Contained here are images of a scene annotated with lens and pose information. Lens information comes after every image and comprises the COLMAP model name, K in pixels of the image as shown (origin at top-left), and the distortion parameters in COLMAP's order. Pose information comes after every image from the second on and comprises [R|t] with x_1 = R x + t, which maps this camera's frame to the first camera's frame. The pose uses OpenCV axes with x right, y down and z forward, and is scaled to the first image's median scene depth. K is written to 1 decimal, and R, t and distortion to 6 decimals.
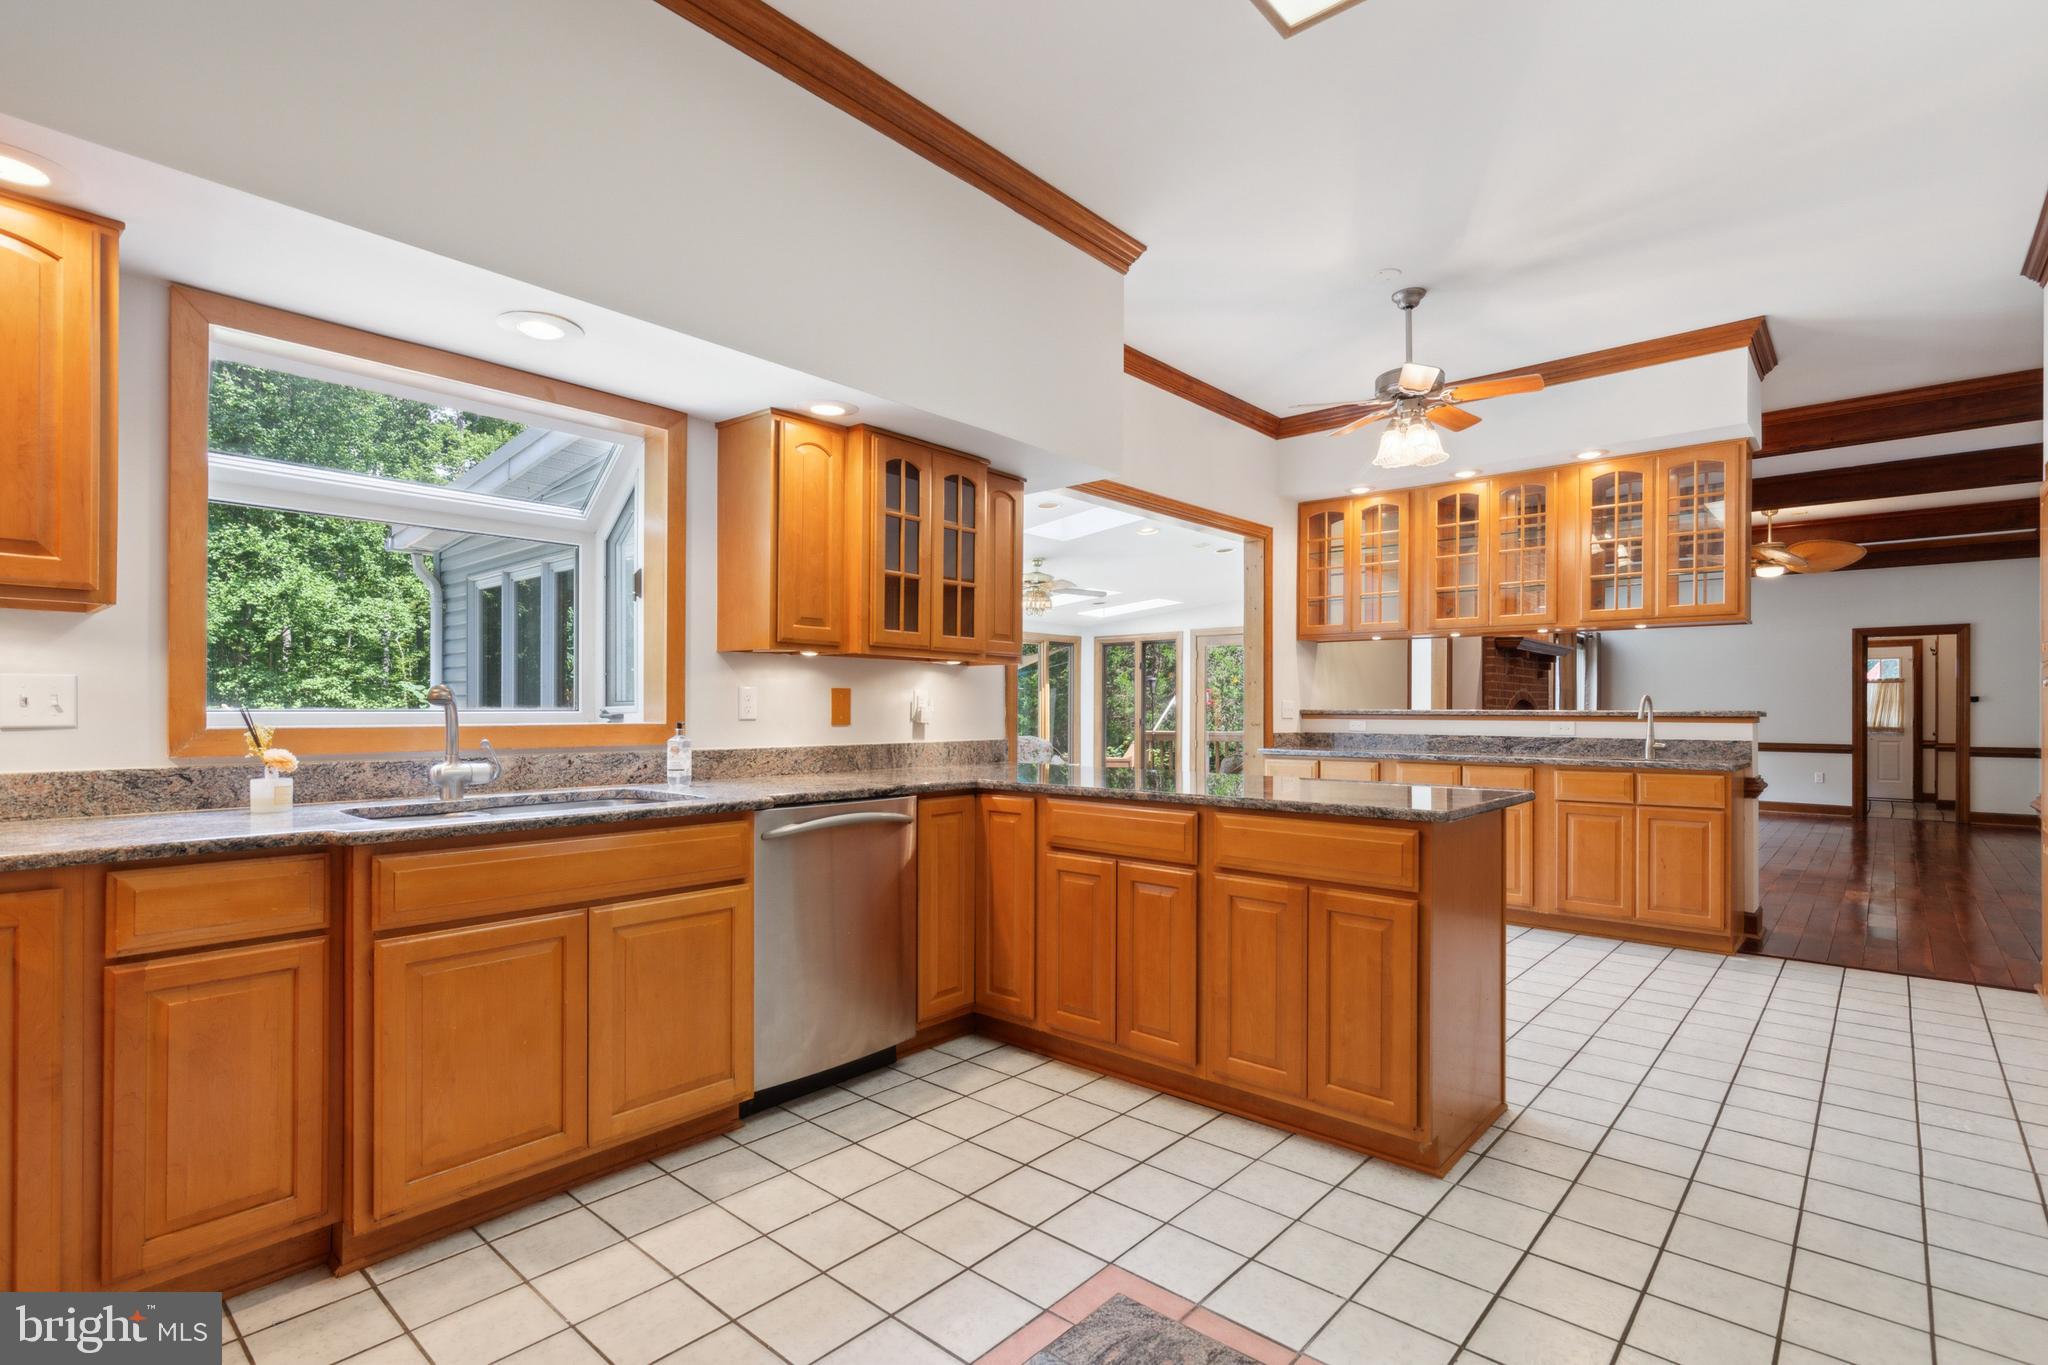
lens RADIAL K [[959.1, 0, 1025.7], [0, 959.1, 701.6], [0, 0, 1]] dist [0.002082, 0.000406]
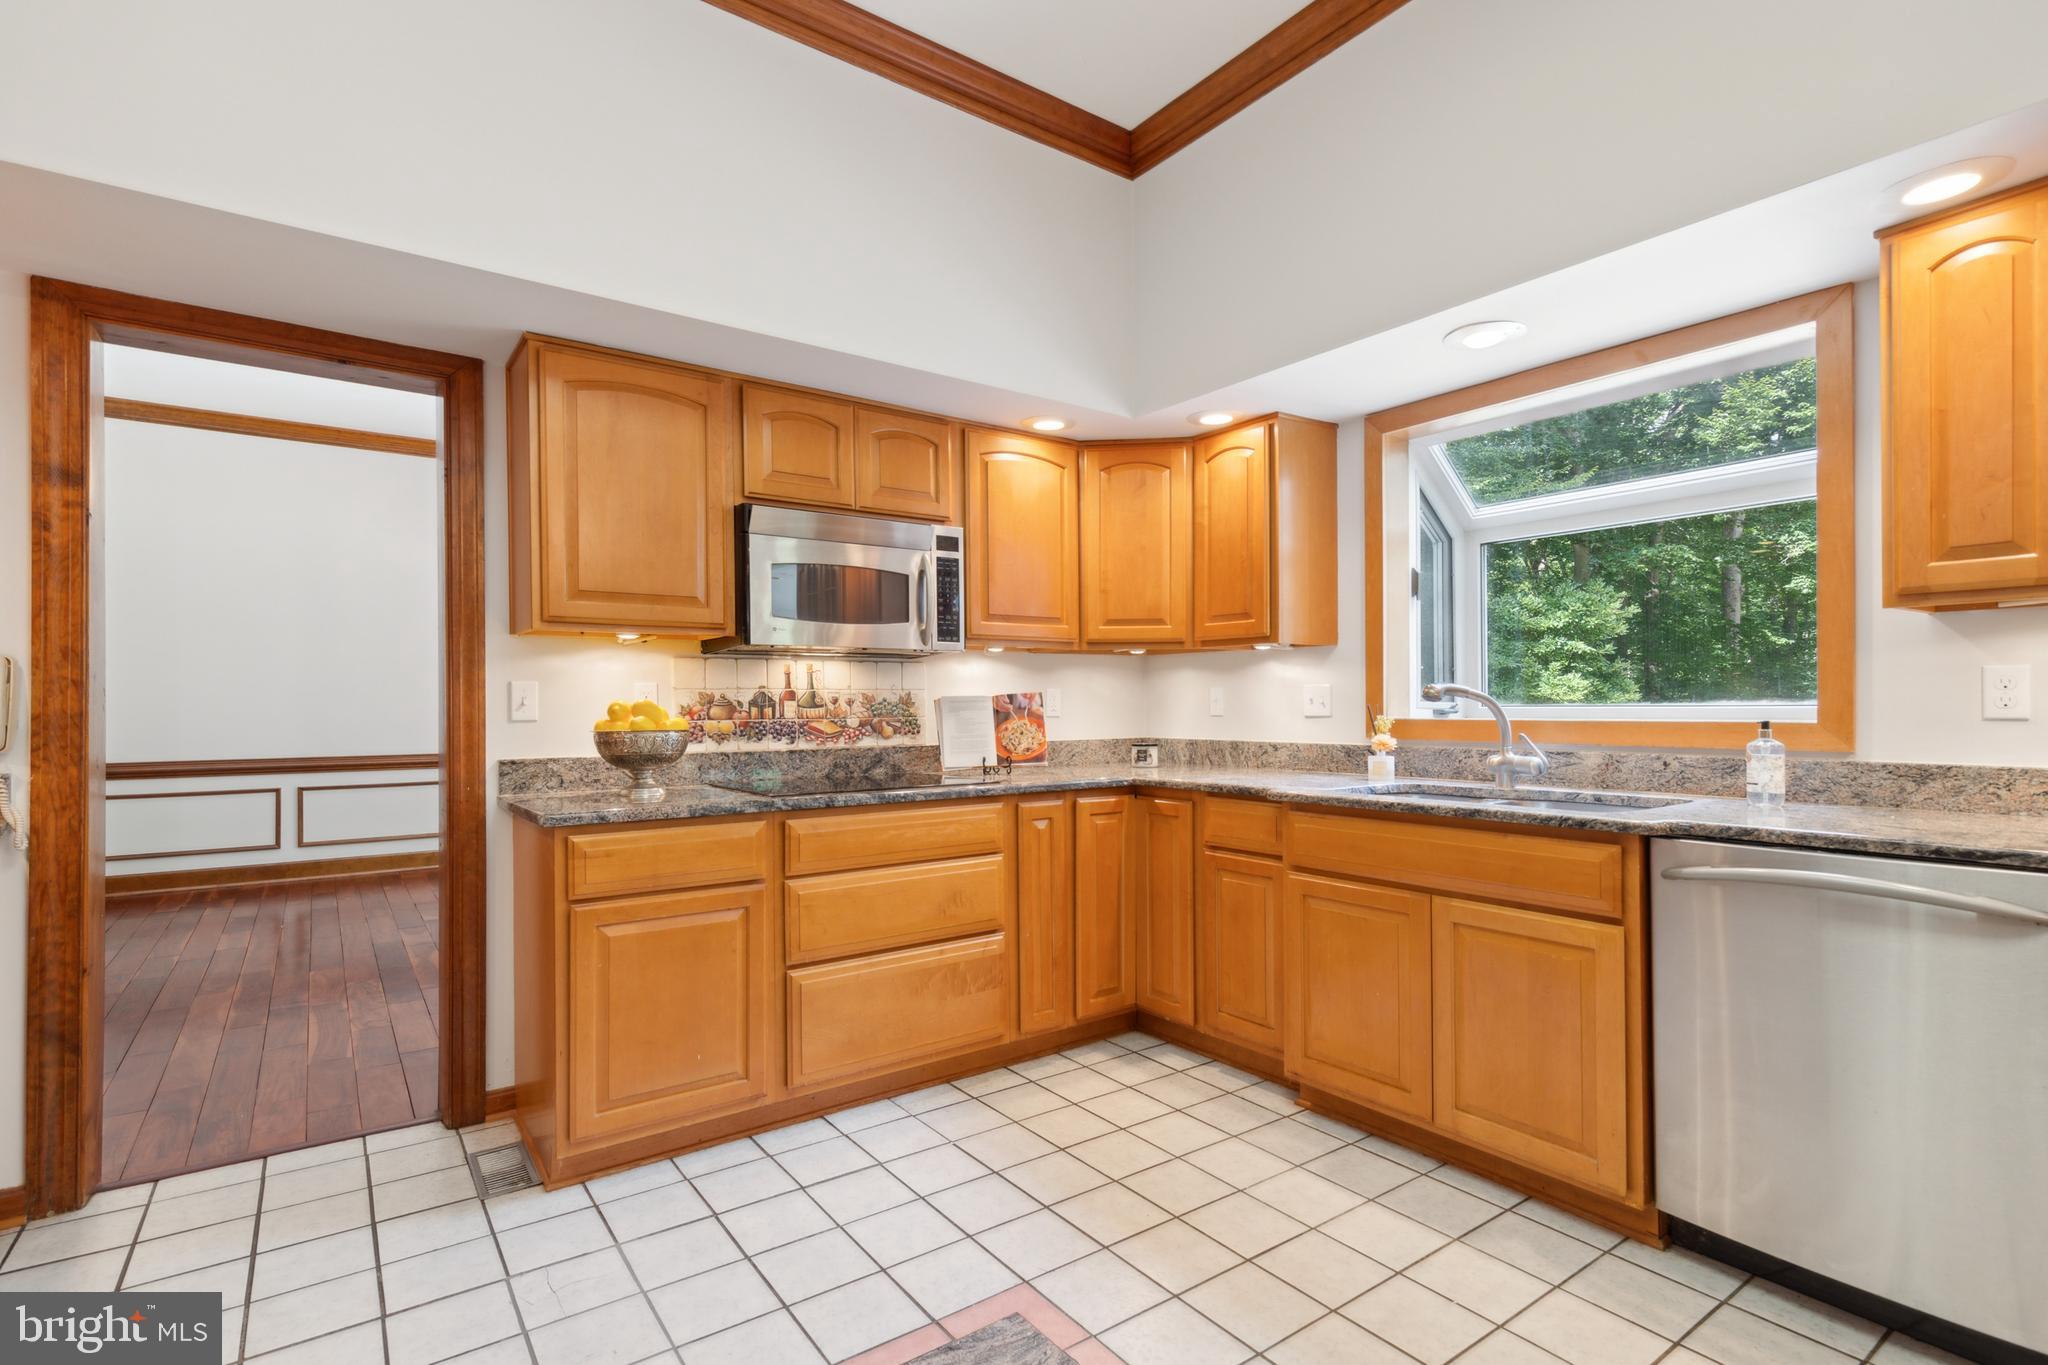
lens RADIAL K [[987.1, 0, 1013.6], [0, 987.1, 698.1], [0, 0, 1]] dist [0.001501, 0.000092]
pose [[-0.224635, -0.007919, -0.974411, 0.643380], [0.012004, 0.999869, -0.010893, 0.006609], [0.974369, -0.014143, -0.224511, 0.740892]]
